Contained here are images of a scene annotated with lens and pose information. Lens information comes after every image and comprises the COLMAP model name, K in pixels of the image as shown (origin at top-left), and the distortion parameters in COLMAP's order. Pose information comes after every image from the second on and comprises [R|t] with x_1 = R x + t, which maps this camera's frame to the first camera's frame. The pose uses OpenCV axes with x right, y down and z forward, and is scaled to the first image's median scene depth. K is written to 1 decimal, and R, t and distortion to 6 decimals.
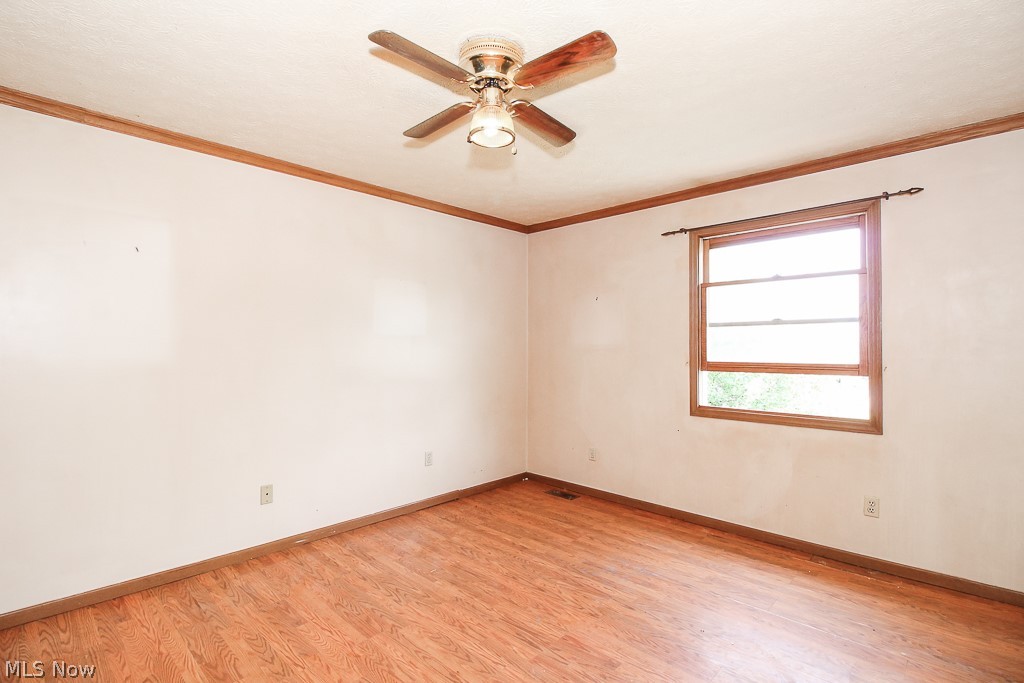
lens RADIAL K [[483.5, 0, 512.3], [0, 483.5, 341.3], [0, 0, 1]] dist [-0.002156, -0.002911]
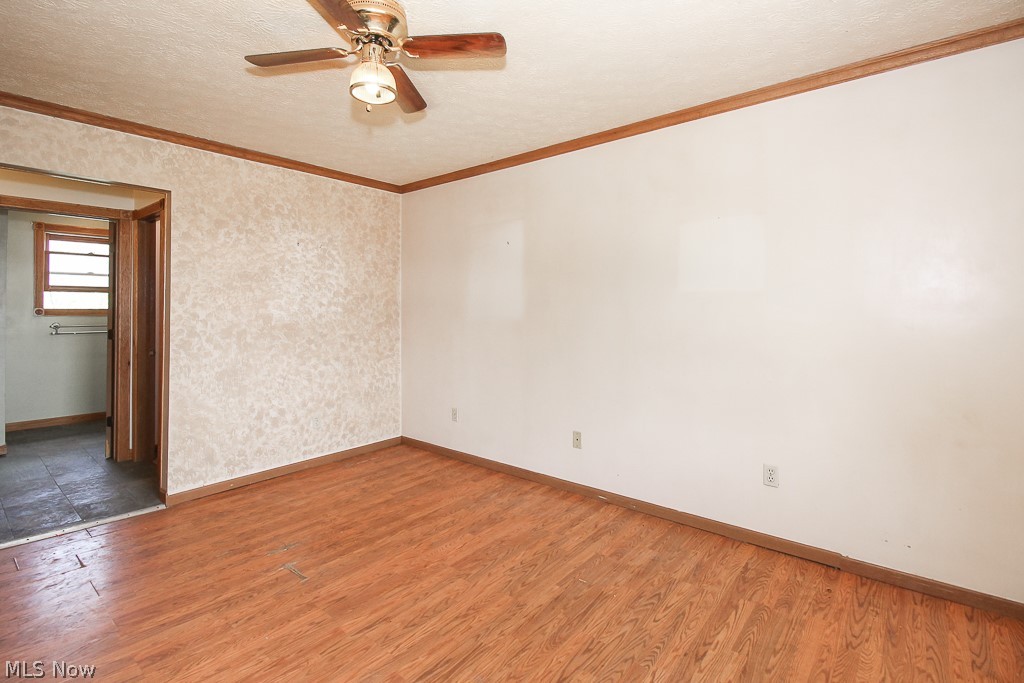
lens RADIAL K [[483.5, 0, 499.2], [0, 483.5, 302.8], [0, 0, 1]] dist [-0.002156, -0.002911]
pose [[0.061734, -0.017027, -0.997947, 0.607130], [0.006192, 0.999842, -0.016676, 0.018056], [0.998073, -0.005149, 0.061829, 0.760222]]
